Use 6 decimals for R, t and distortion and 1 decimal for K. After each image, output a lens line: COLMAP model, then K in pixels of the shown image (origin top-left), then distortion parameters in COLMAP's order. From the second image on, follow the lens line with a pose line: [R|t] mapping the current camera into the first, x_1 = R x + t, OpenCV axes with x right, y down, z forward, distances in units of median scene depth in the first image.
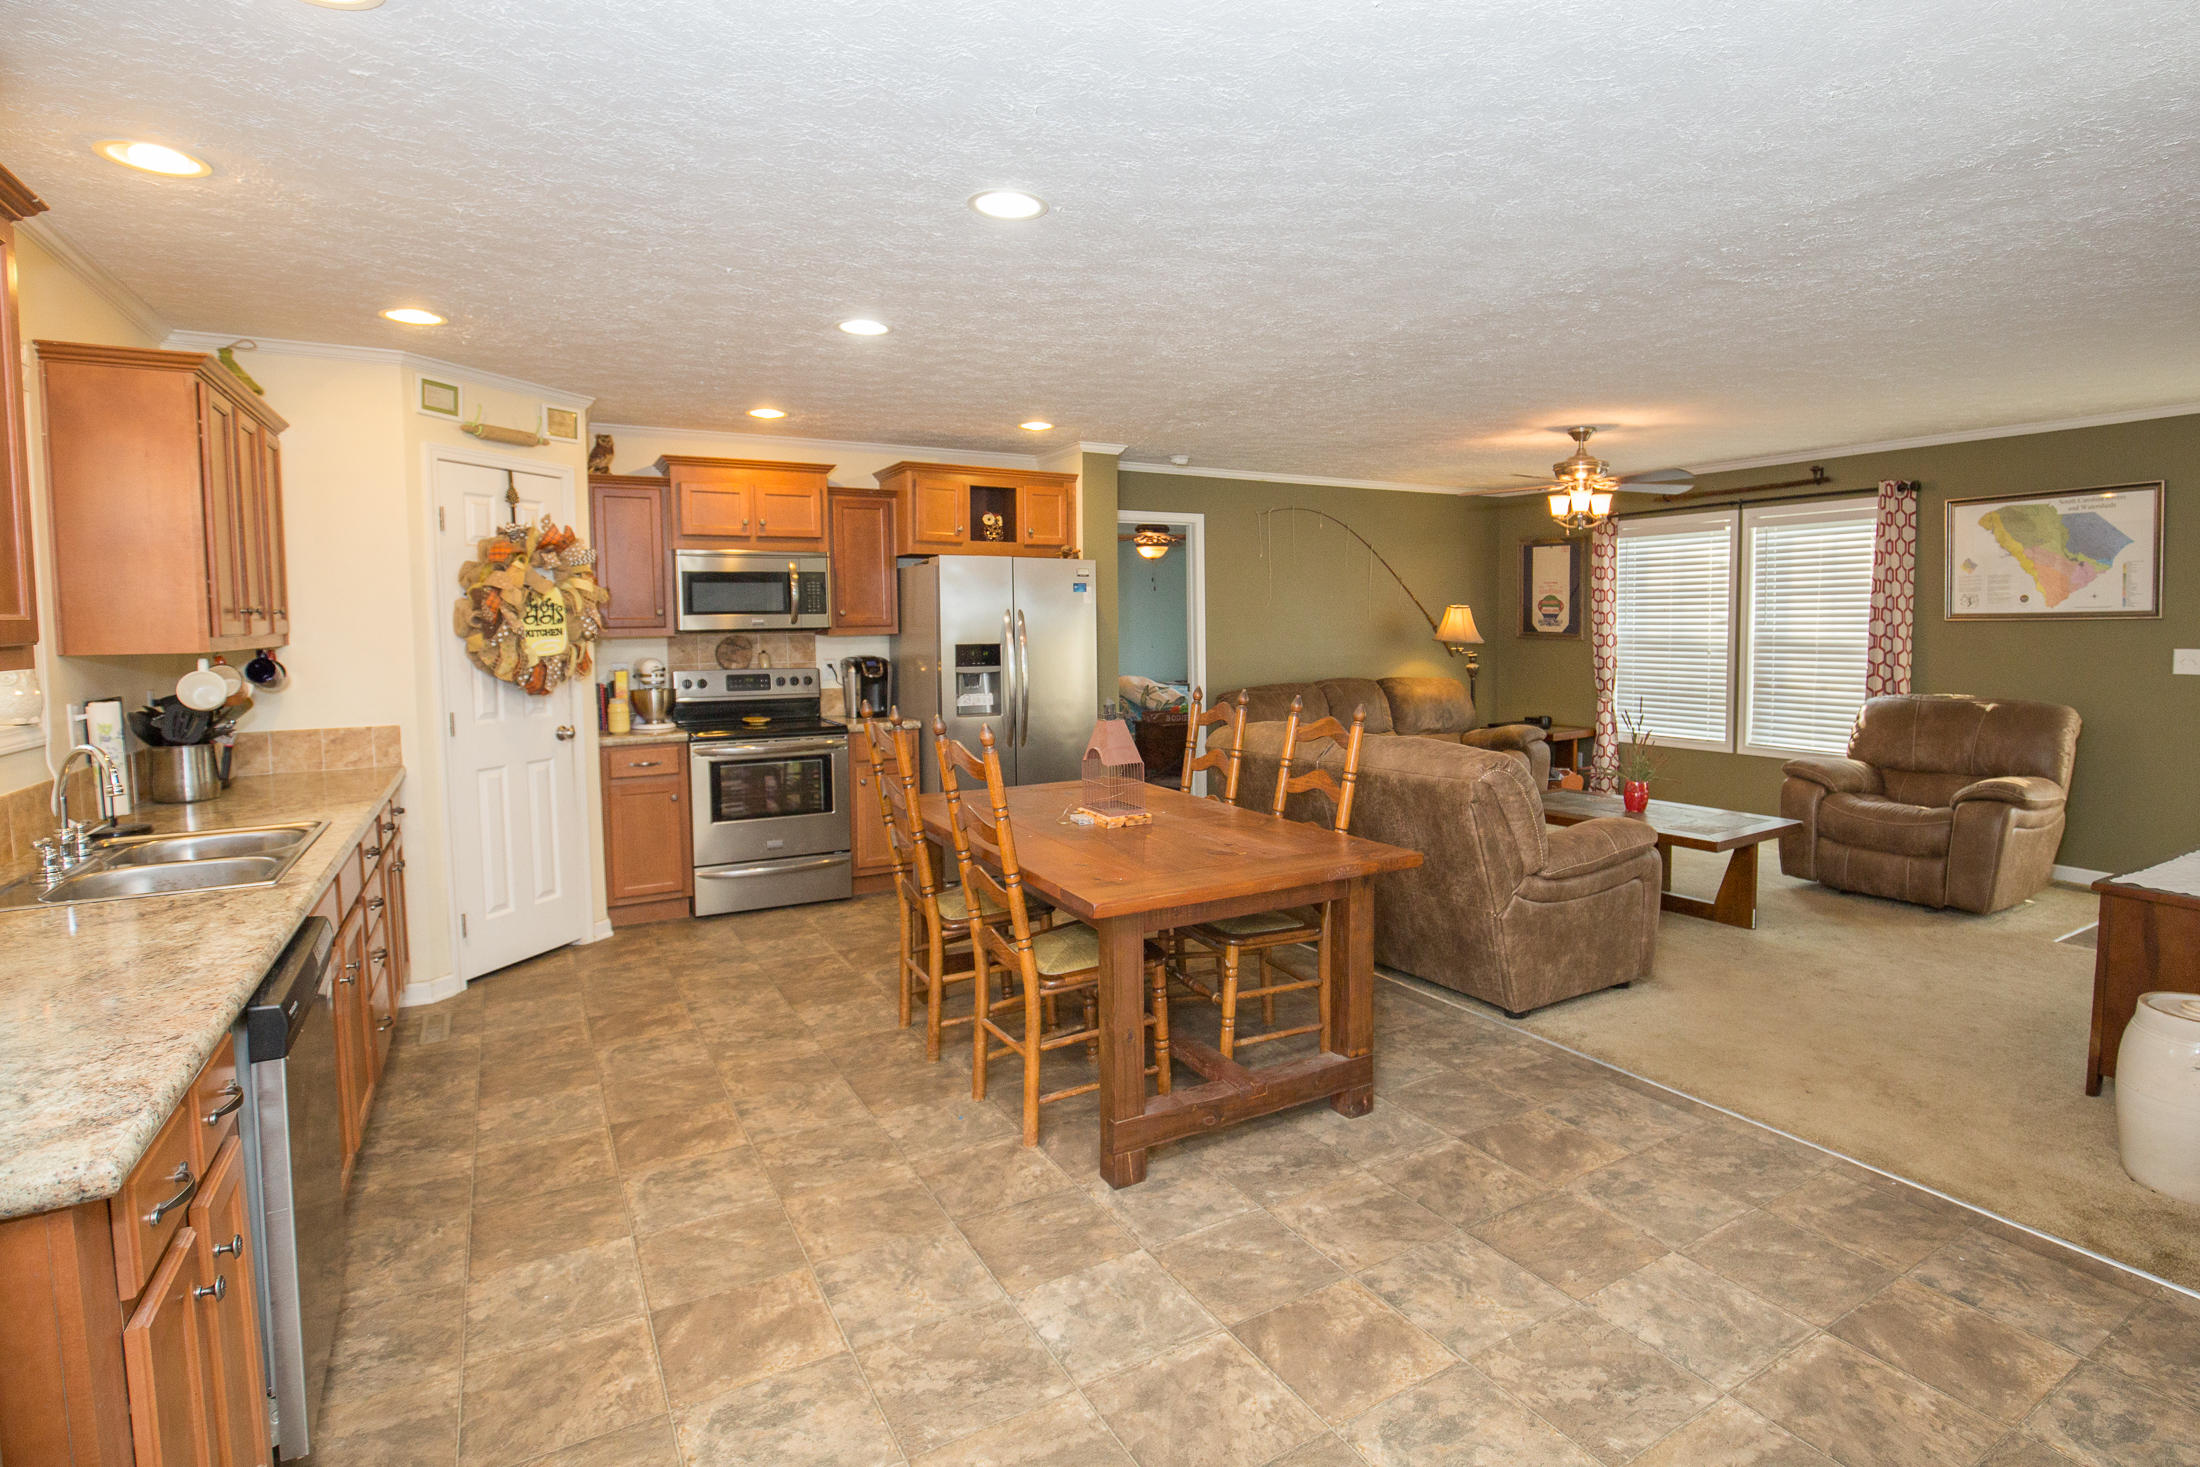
lens RADIAL K [[1081.5, 0, 1100.0], [0, 1081.5, 733.5], [0, 0, 1]] dist [-0.031617, 0.000243]
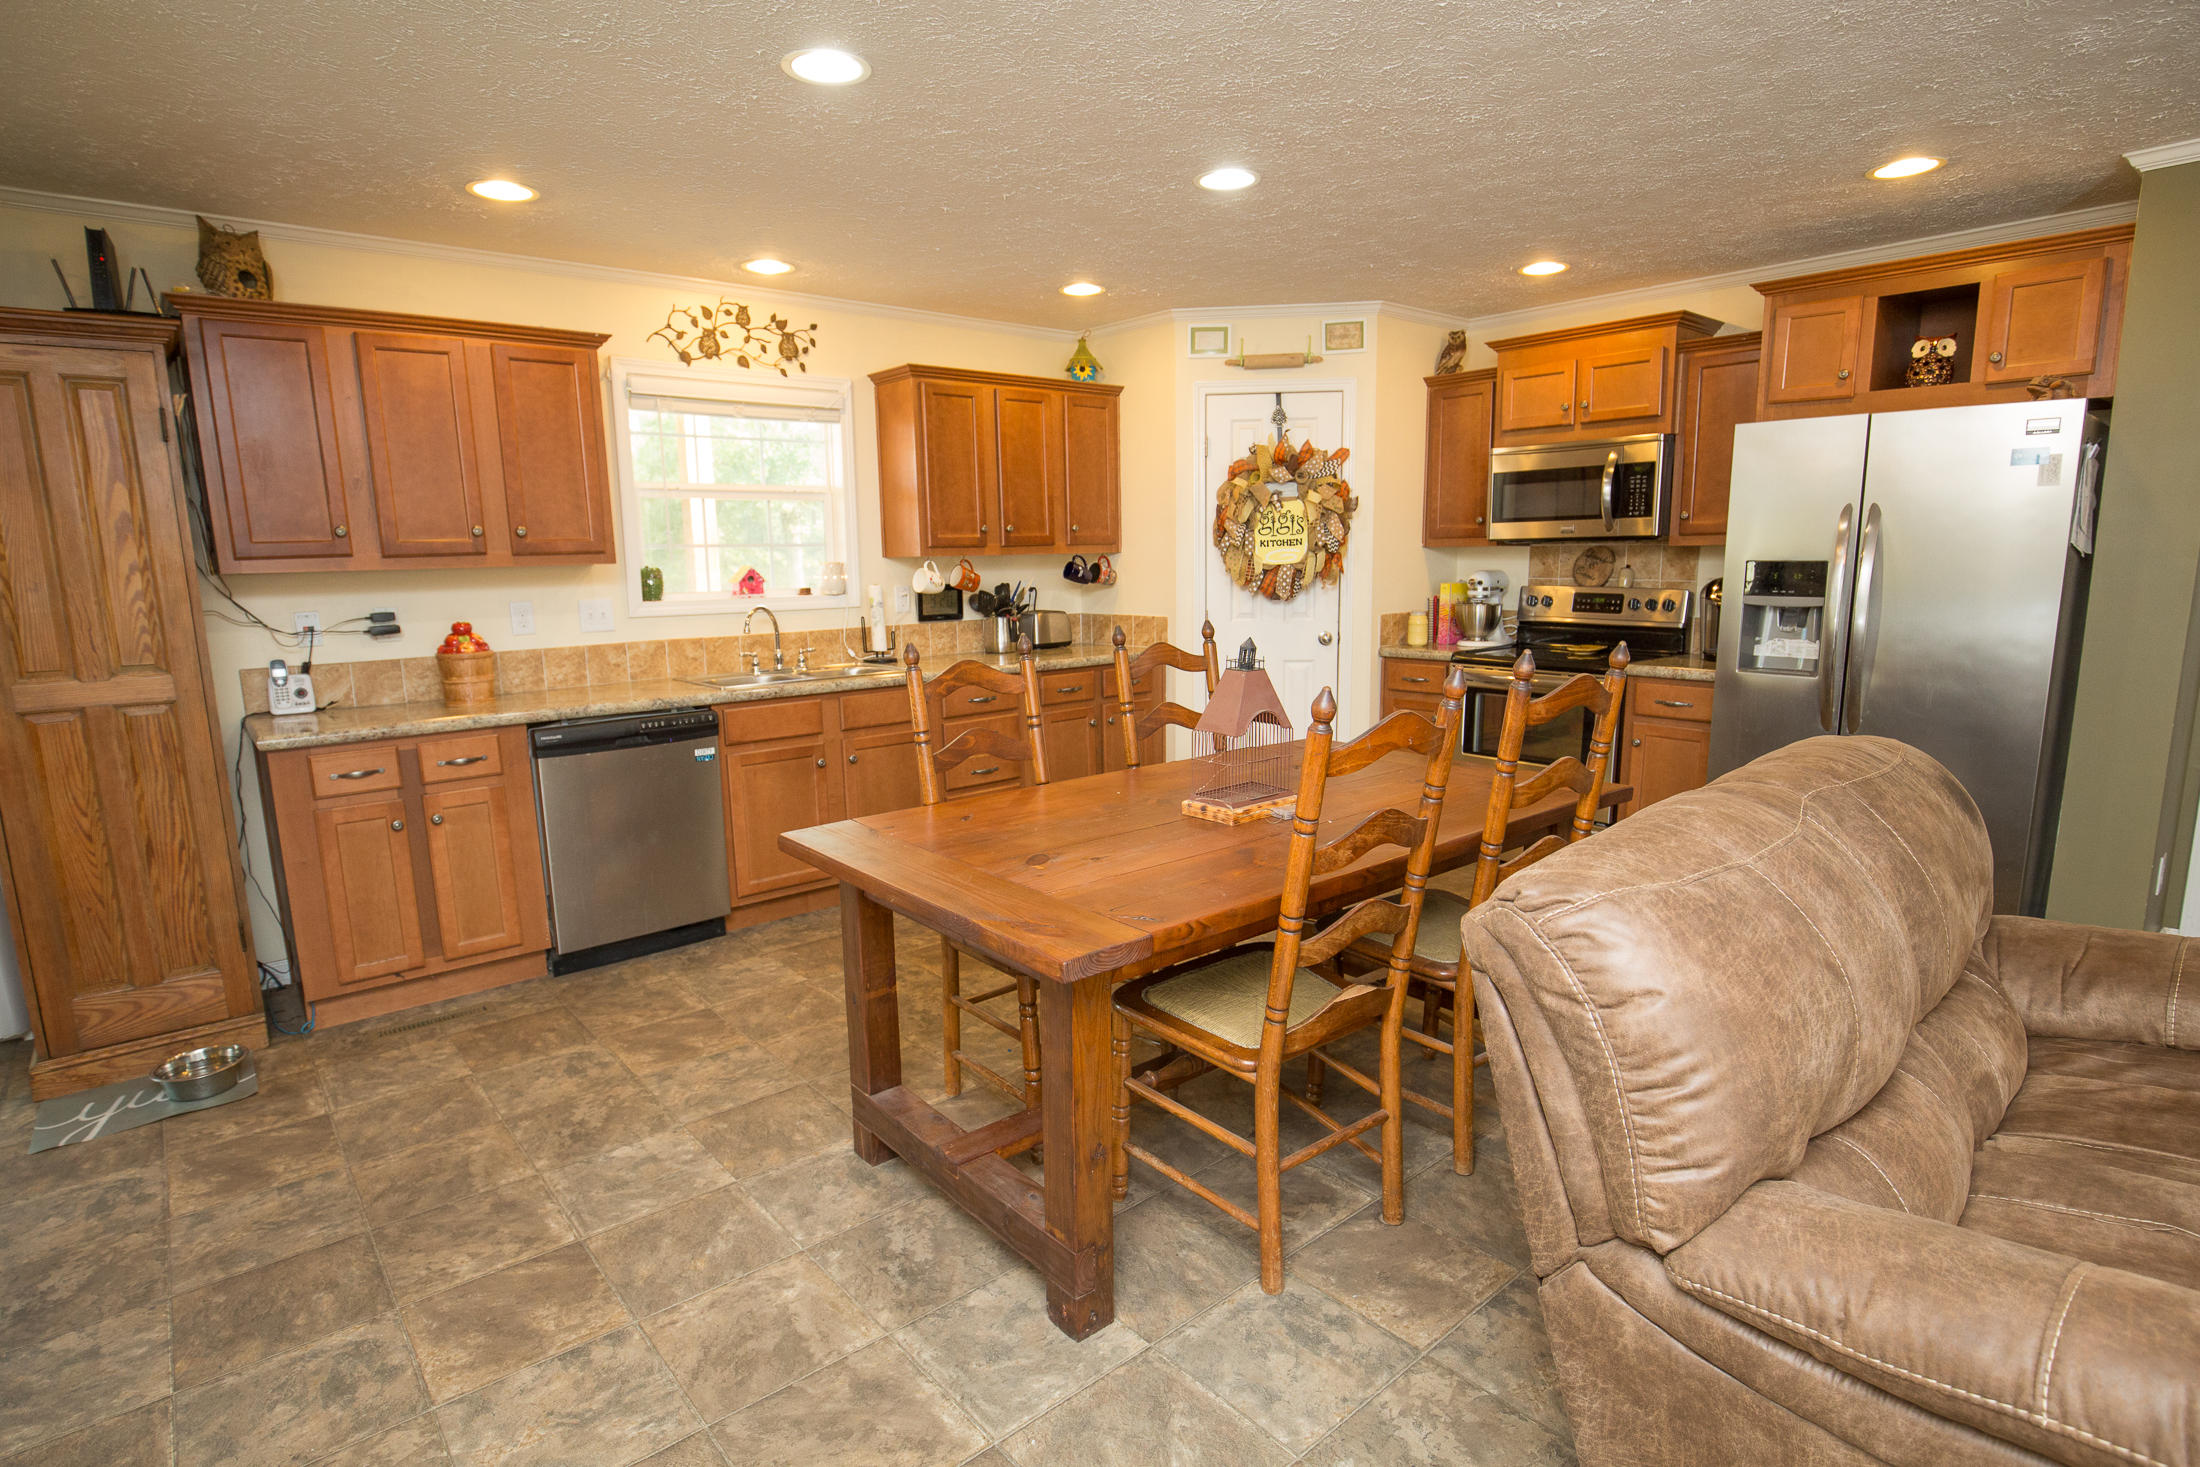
lens RADIAL K [[1097.4, 0, 1100.0], [0, 1097.4, 733.5], [0, 0, 1]] dist [0.002471, 0.000105]
pose [[0.198168, 0.170901, -0.965154, 0.425691], [-0.088836, 0.983761, 0.155956, -0.046878], [0.976134, 0.054835, 0.210132, 0.460087]]
